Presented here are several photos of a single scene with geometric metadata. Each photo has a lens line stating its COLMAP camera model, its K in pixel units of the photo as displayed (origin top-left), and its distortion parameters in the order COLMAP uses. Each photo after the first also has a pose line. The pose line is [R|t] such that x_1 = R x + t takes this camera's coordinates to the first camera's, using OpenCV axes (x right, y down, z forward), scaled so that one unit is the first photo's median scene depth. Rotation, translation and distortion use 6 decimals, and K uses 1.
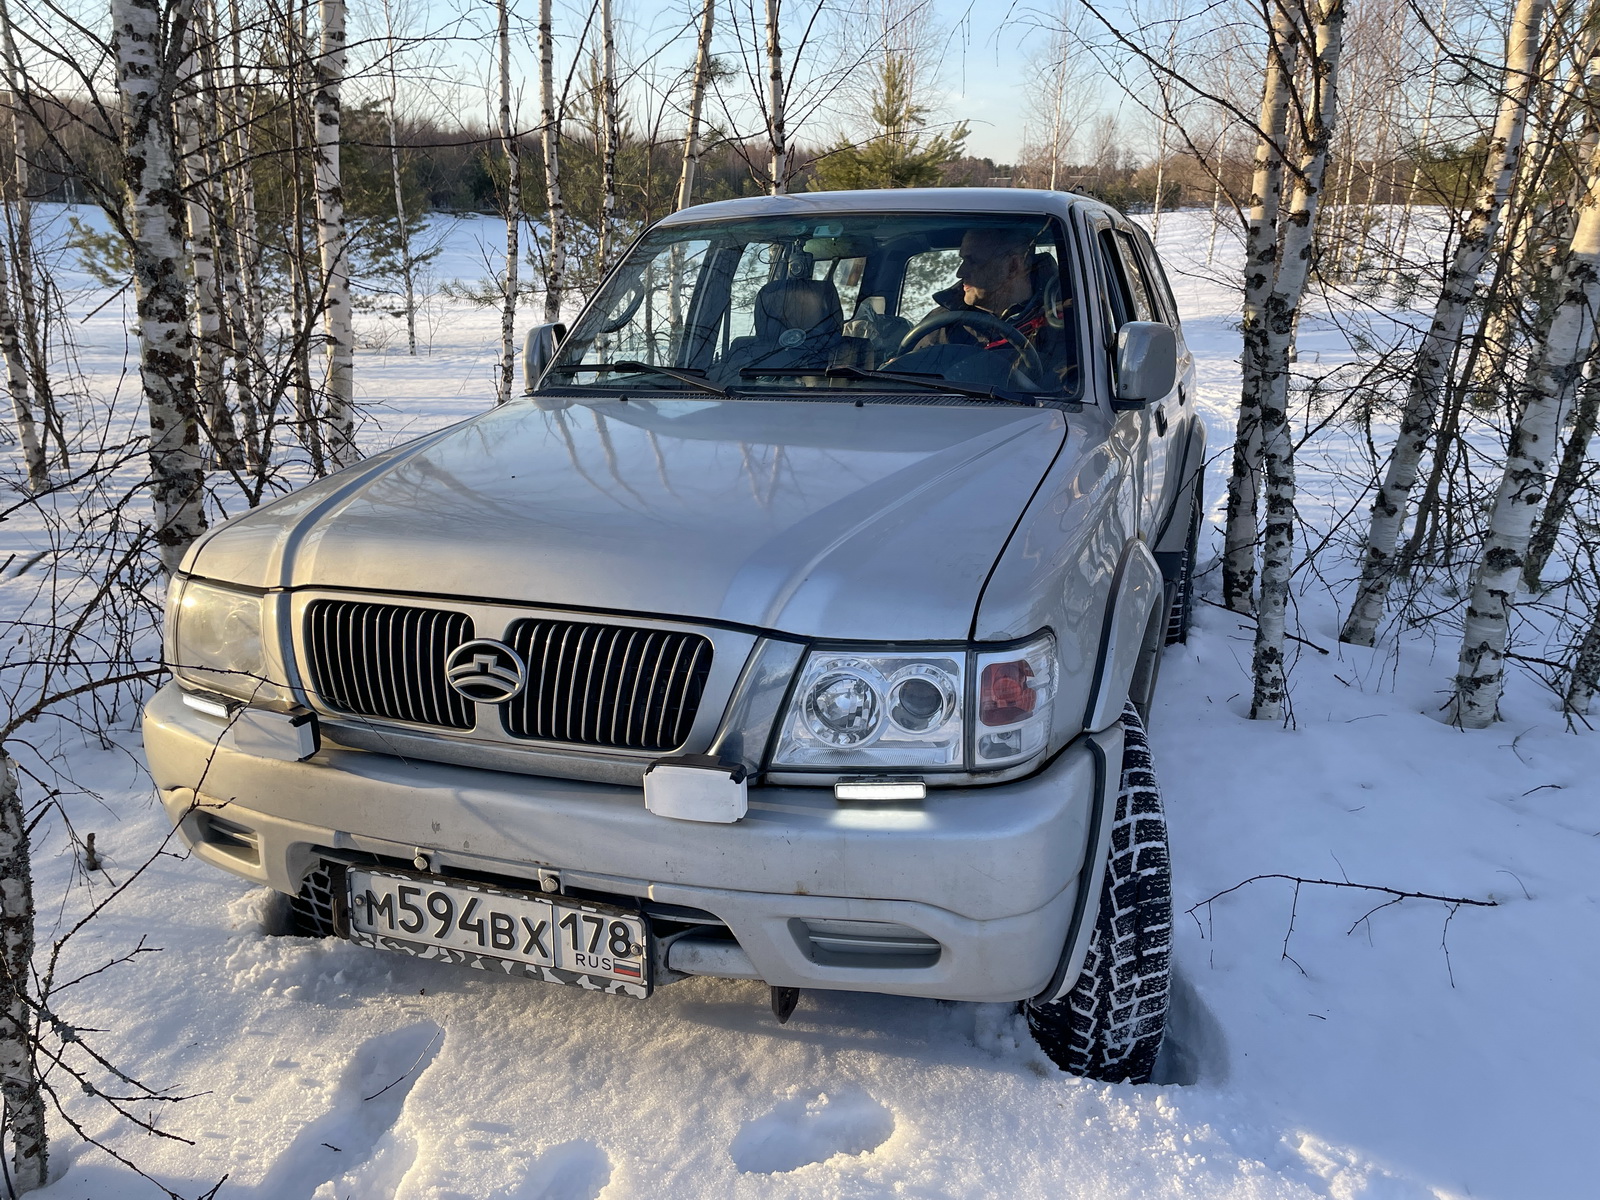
lens RADIAL K [[1225.4, 0, 830.2], [0, 1225.4, 588.1], [0, 0, 1]] dist [0.064115, -0.054568]
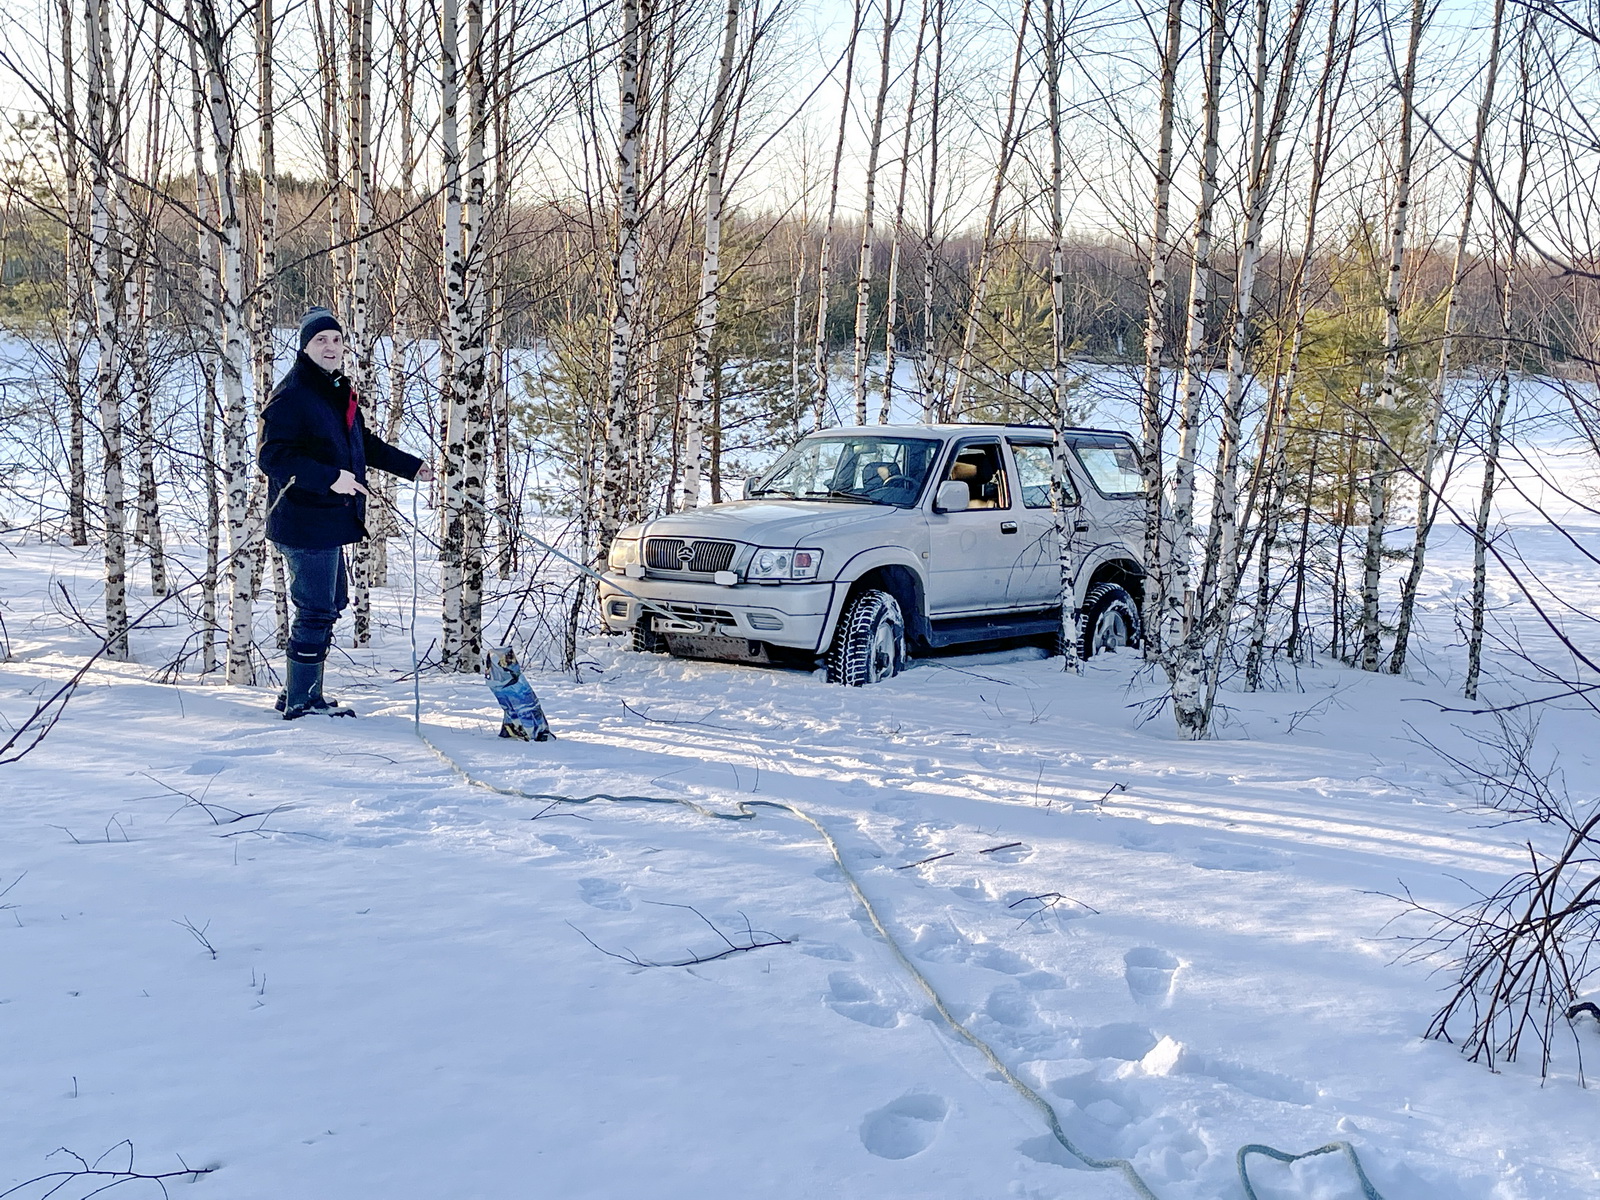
lens RADIAL K [[2023.6, 0, 797.5], [0, 2023.6, 599.6], [0, 0, 1]] dist [0.003218, 0.000000]
pose [[0.938343, 0.055819, -0.341169, 1.318934], [-0.114483, 0.981368, -0.154307, 0.679477], [0.326199, 0.183850, 0.927250, -2.820126]]
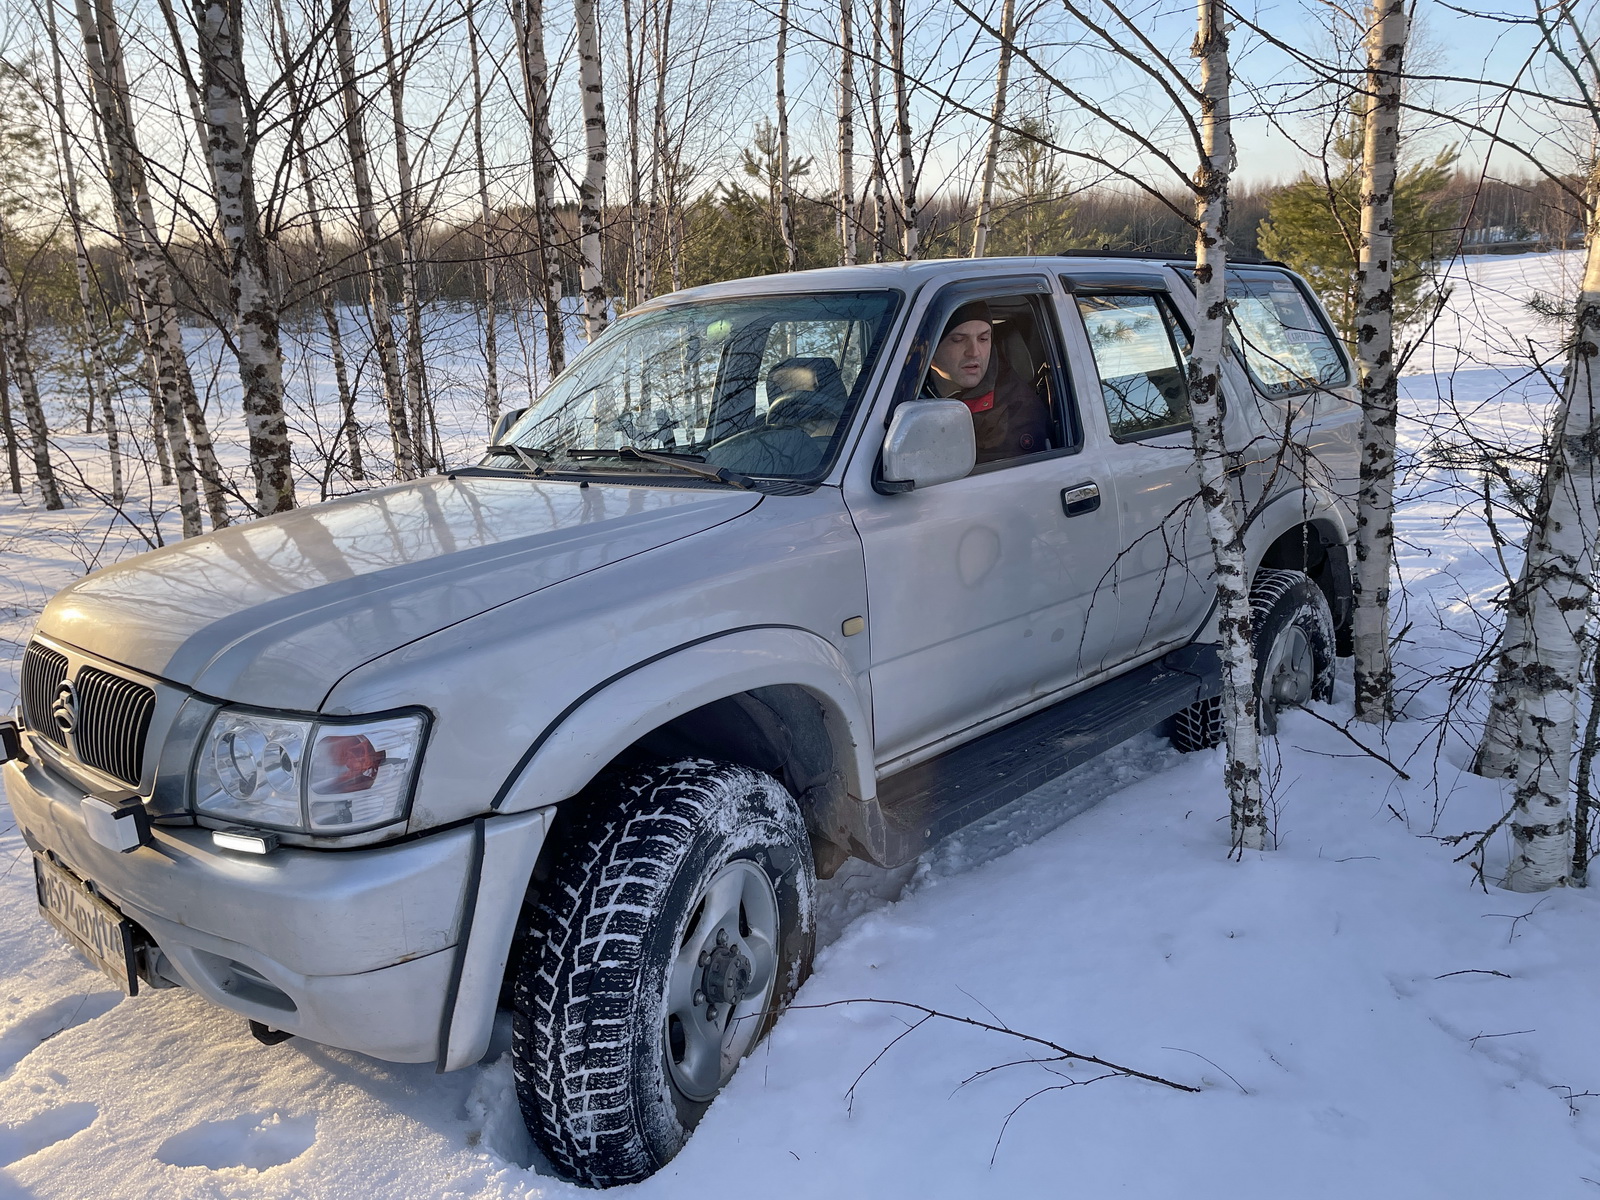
lens RADIAL K [[1225.4, 0, 797.6], [0, 1225.4, 599.6], [0, 0, 1]] dist [0.064115, -0.054568]
pose [[0.907390, 0.044293, -0.417949, 0.523743], [-0.059958, 0.997902, -0.024418, -0.030462], [0.415990, 0.047216, 0.908142, 0.100411]]
